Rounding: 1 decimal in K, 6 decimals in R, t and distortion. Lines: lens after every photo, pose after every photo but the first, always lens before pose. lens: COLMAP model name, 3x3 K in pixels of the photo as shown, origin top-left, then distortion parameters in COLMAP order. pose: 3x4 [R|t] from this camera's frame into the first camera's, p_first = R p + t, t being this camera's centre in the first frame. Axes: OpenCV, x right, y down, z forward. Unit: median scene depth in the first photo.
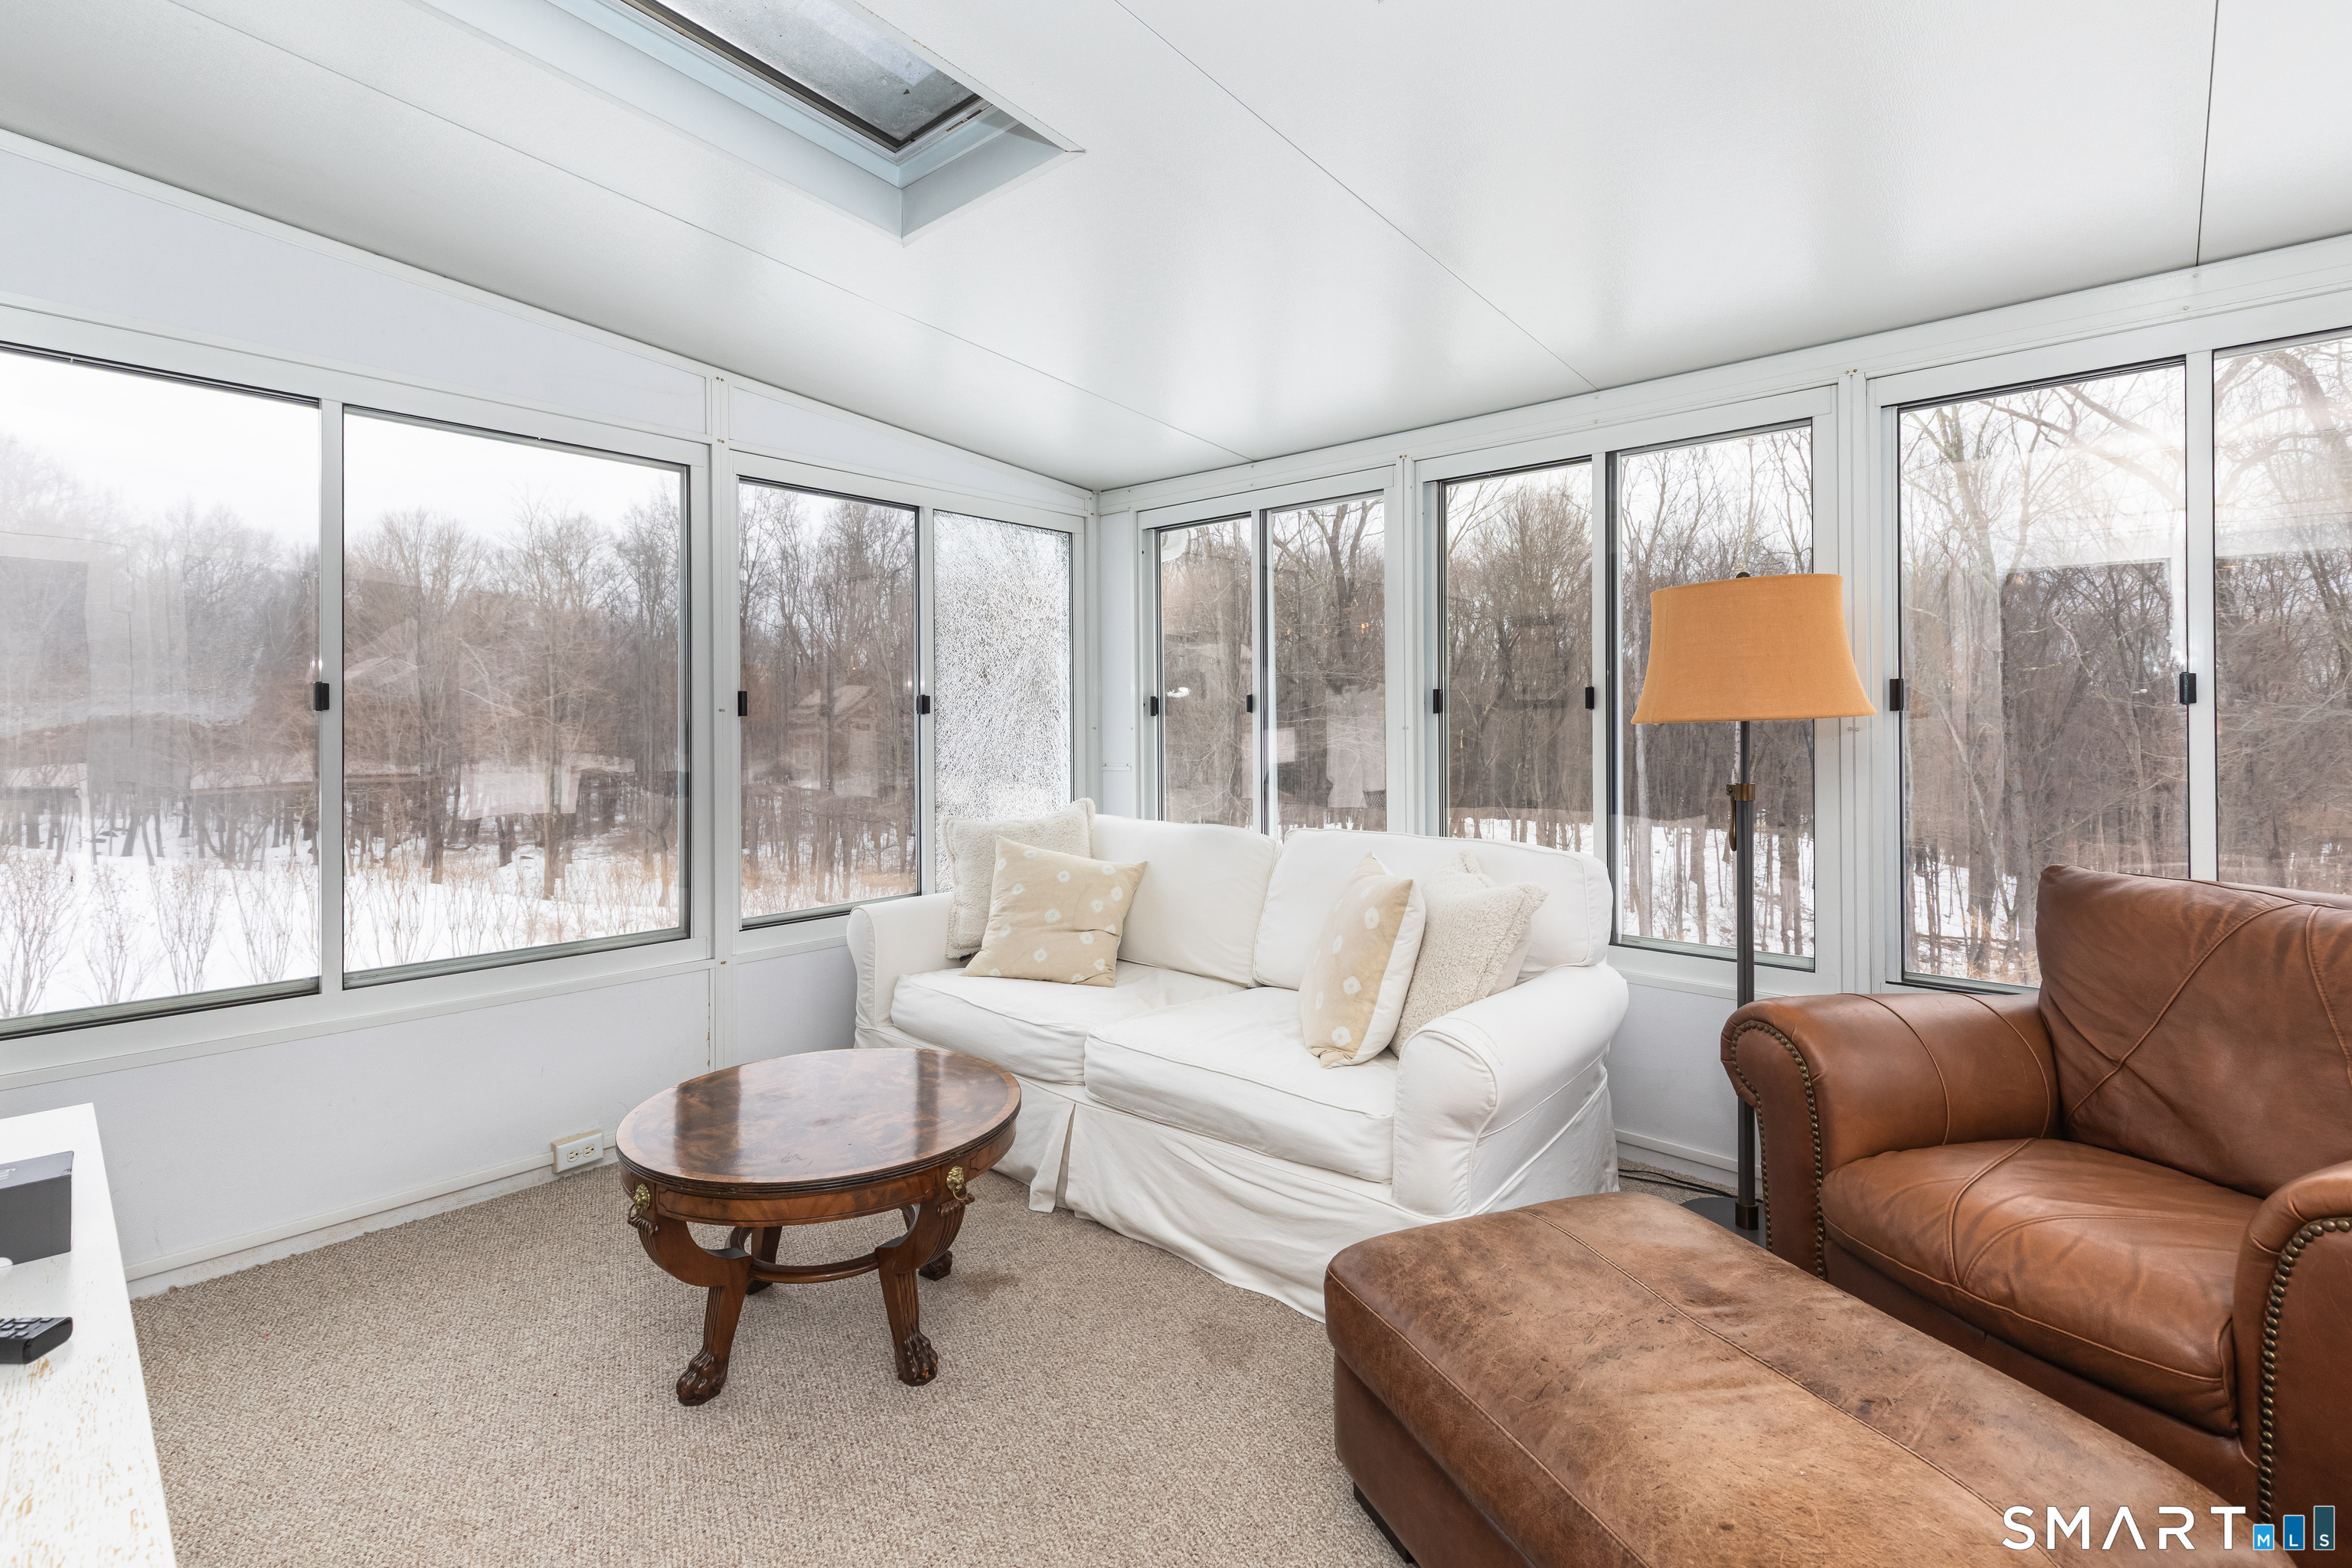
lens RADIAL K [[1070.7, 0, 1182.9], [0, 1070.7, 747.7], [0, 0, 1]] dist [0.001161, 0.000305]
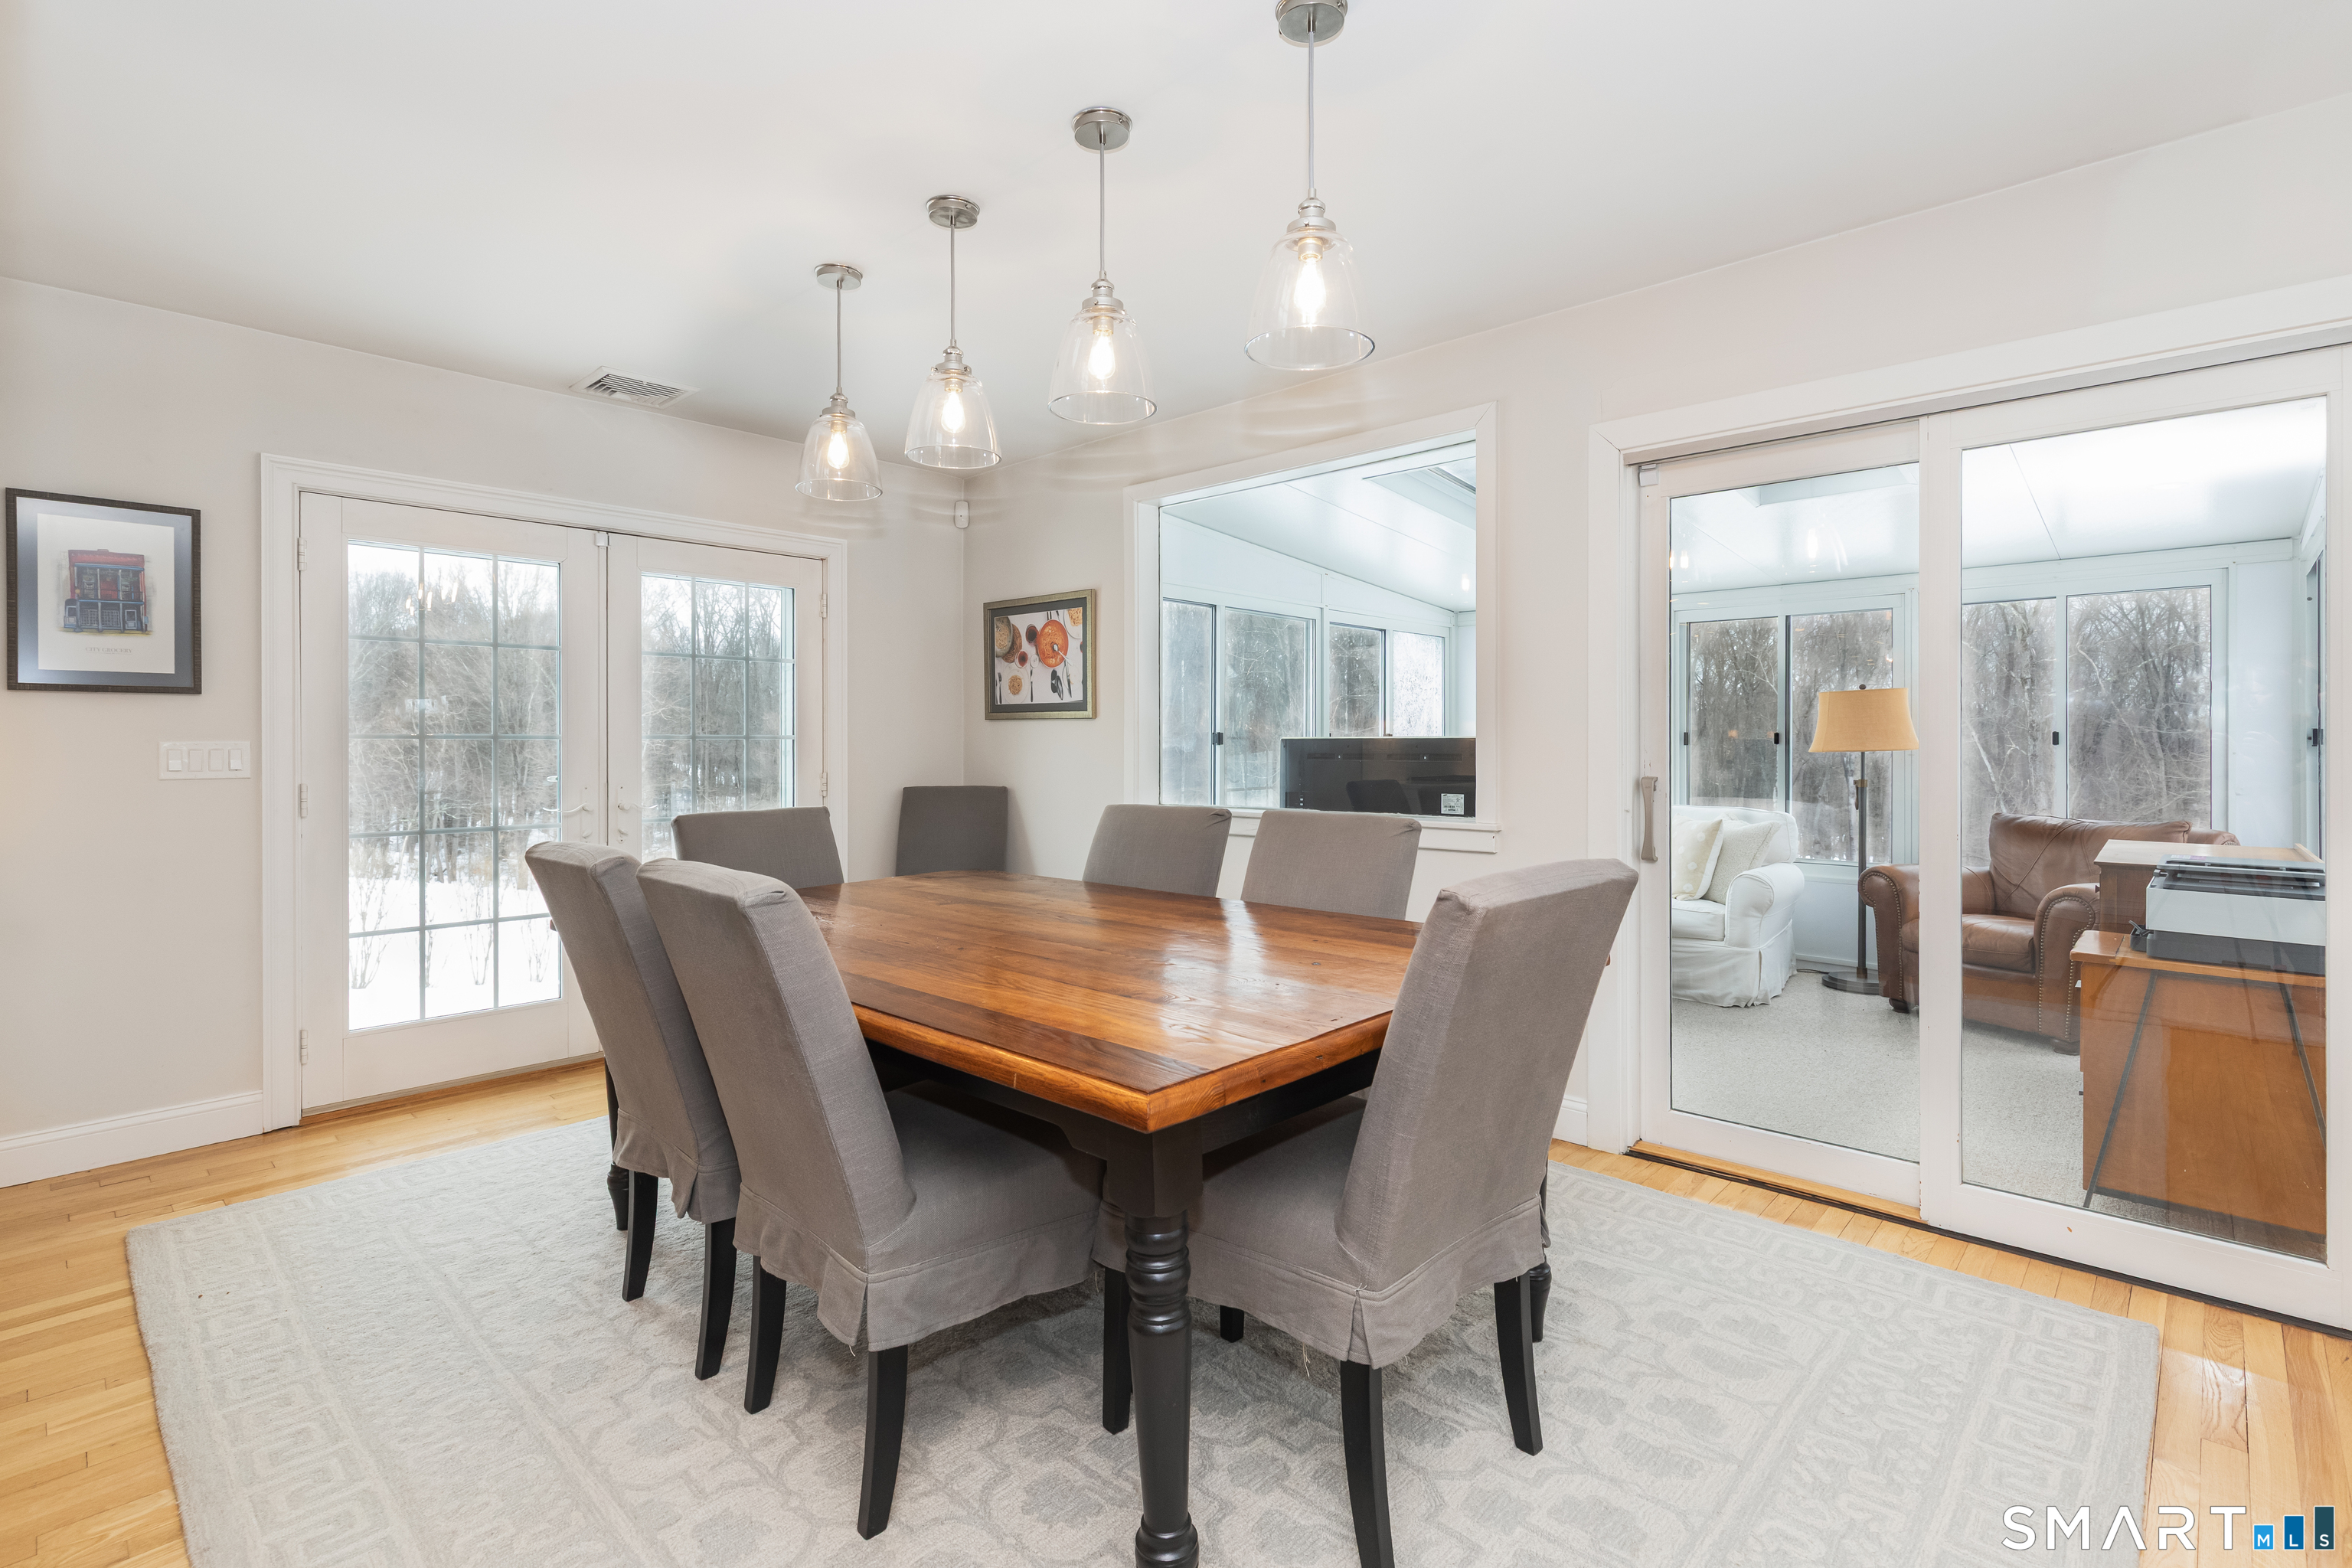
lens RADIAL K [[1070.7, 0, 1182.9], [0, 1070.7, 747.7], [0, 0, 1]] dist [0.001161, 0.000305]
pose [[0.999454, 0.000735, -0.033035, -0.750935], [-0.001012, 0.999964, -0.008381, -0.013364], [0.033028, 0.008410, 0.999419, -1.177170]]
